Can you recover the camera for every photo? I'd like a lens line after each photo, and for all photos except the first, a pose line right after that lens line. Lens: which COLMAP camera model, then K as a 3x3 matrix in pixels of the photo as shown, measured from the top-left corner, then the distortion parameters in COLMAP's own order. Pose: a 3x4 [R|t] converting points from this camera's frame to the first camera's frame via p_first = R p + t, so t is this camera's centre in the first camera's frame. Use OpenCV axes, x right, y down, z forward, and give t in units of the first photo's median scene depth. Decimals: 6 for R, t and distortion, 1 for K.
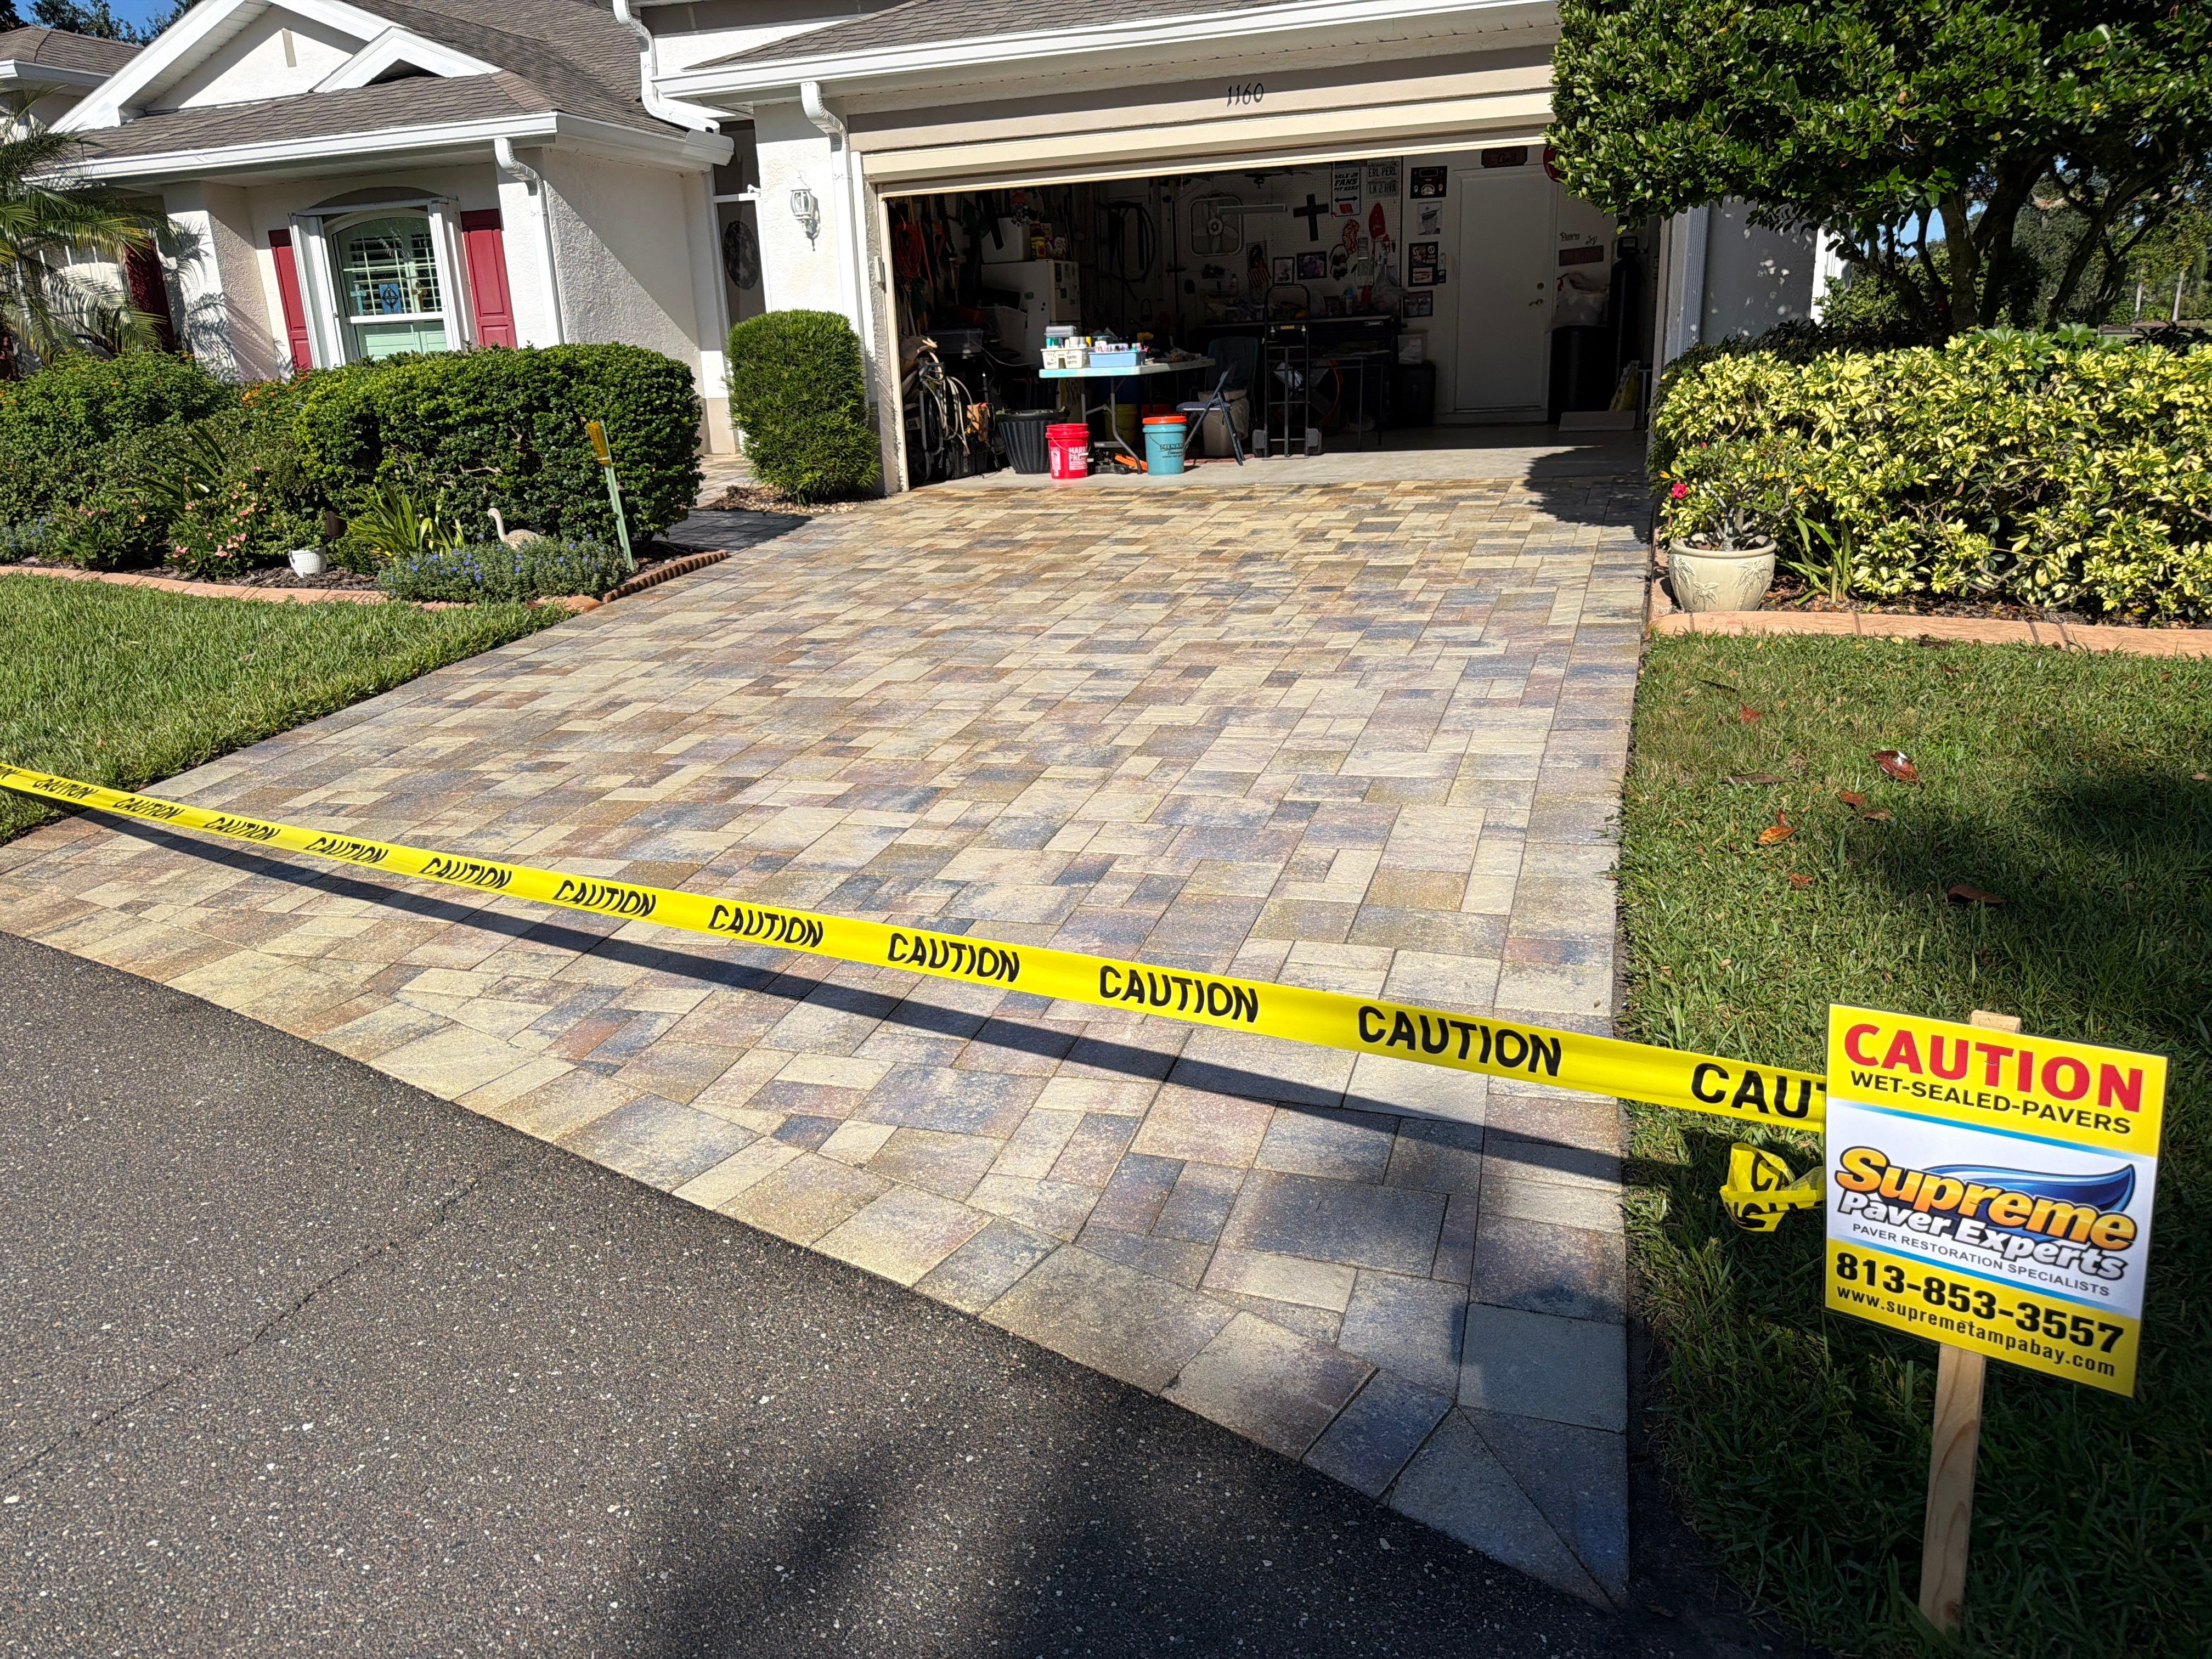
lens RADIAL K [[1524.1, 0, 1106.7], [0, 1524.1, 842.5], [0, 0, 1]] dist [0.157115, -0.279752]
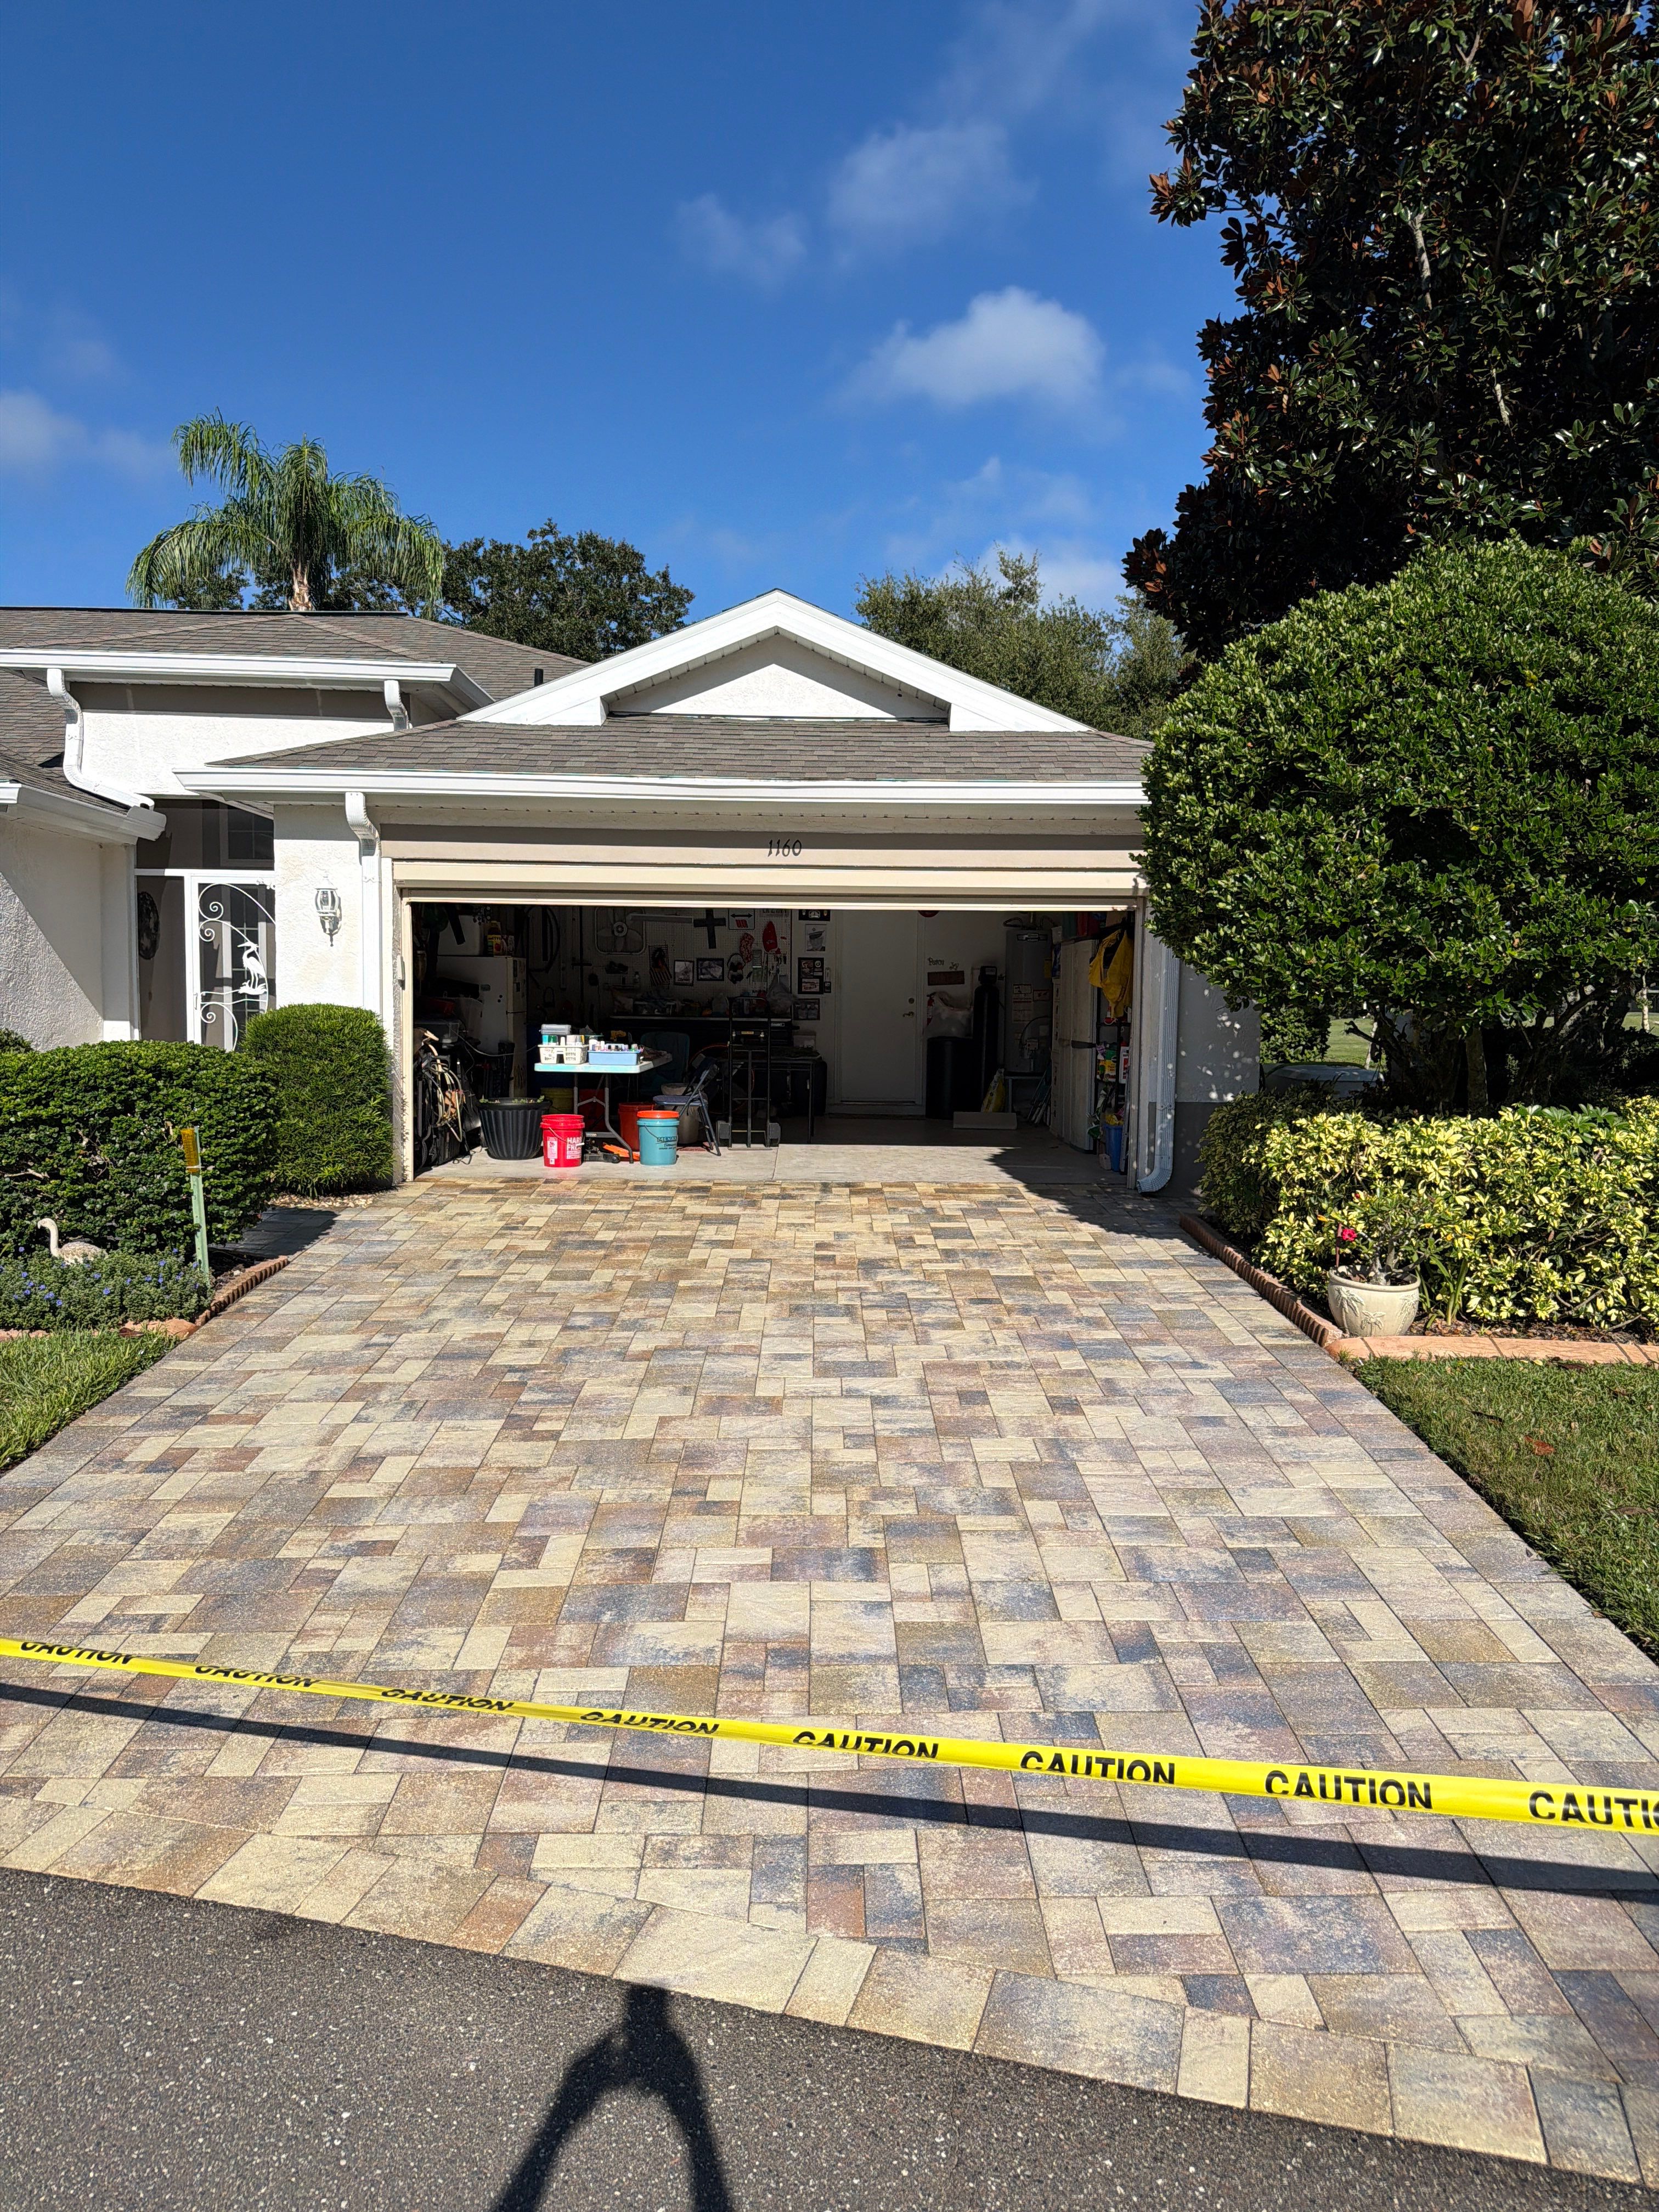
lens RADIAL K [[1524.4, 0, 834.0], [0, 1524.4, 1119.0], [0, 0, 1]] dist [0.166877, -0.322500]
pose [[0.940643, 0.026318, 0.338375, -0.421312], [0.053016, 0.973357, -0.223084, -0.075670], [-0.335231, 0.227782, 0.914186, 0.046415]]
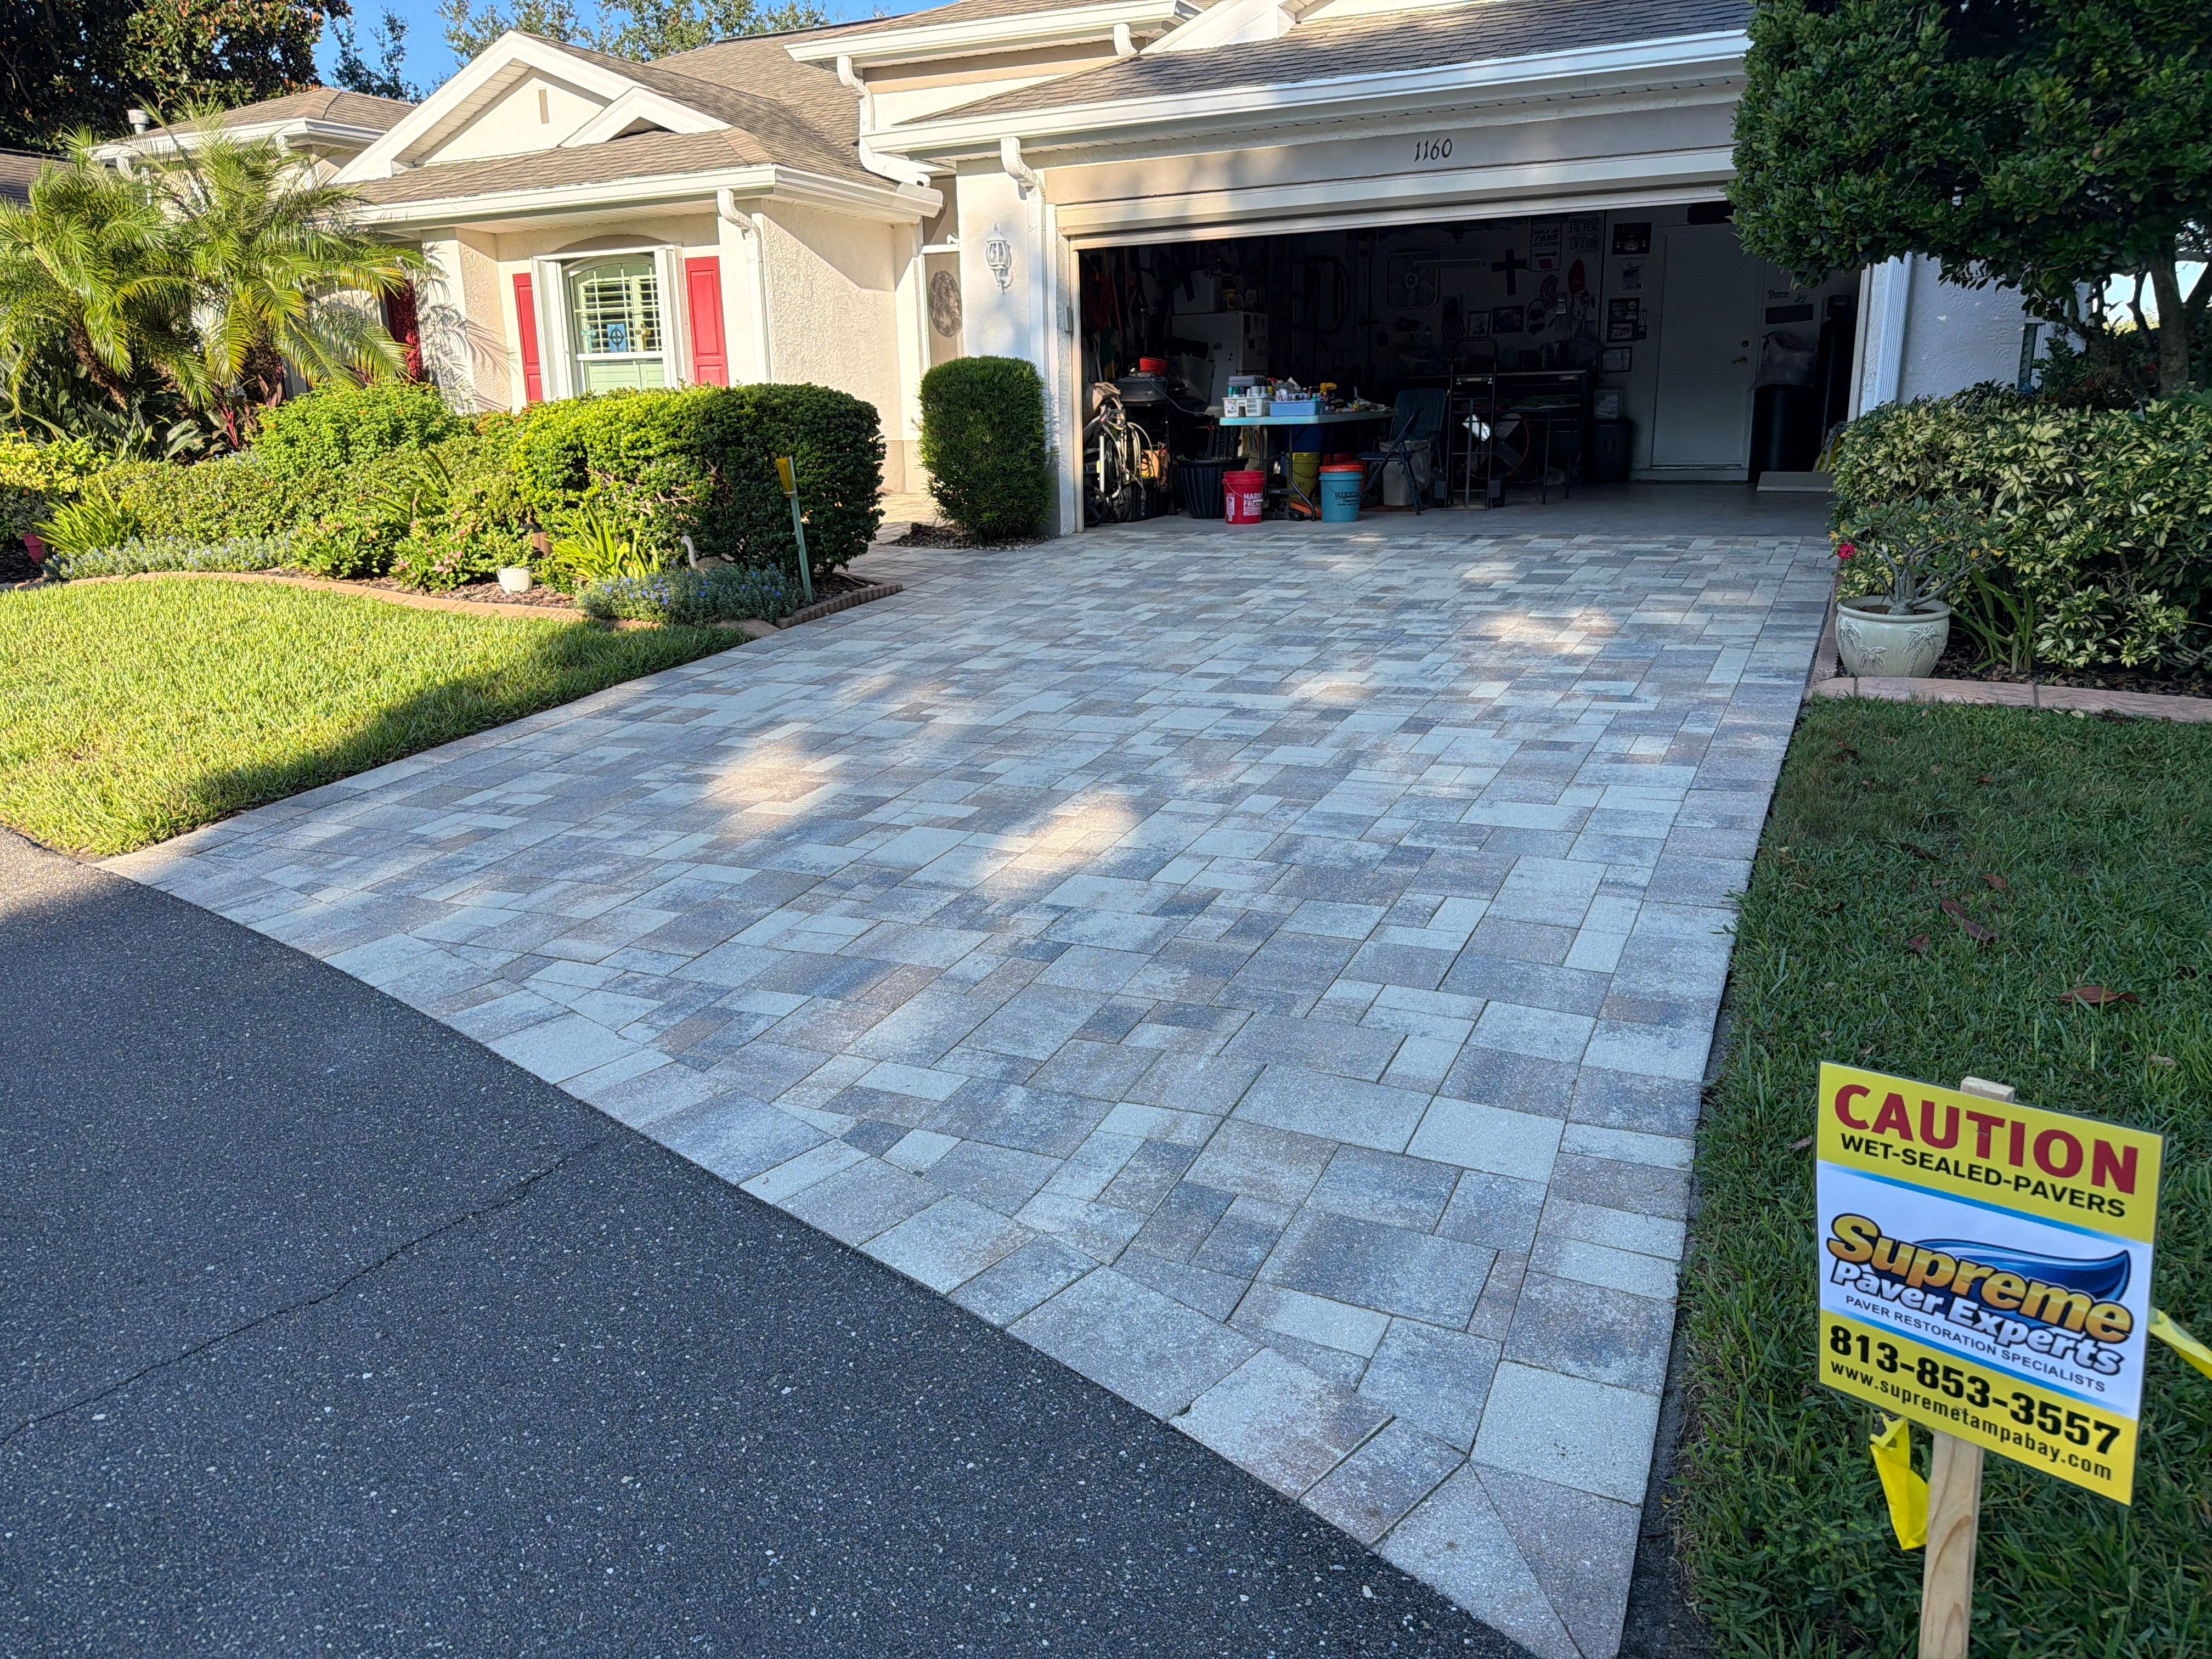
lens RADIAL K [[1523.5, 0, 1116.5], [0, 1523.5, 826.7], [0, 0, 1]] dist [0.154446, -0.268179]
pose [[0.992124, 0.051622, -0.114129, 0.039513], [-0.056014, 0.997794, -0.035617, 0.005029], [0.112038, 0.041729, 0.992827, -0.003817]]
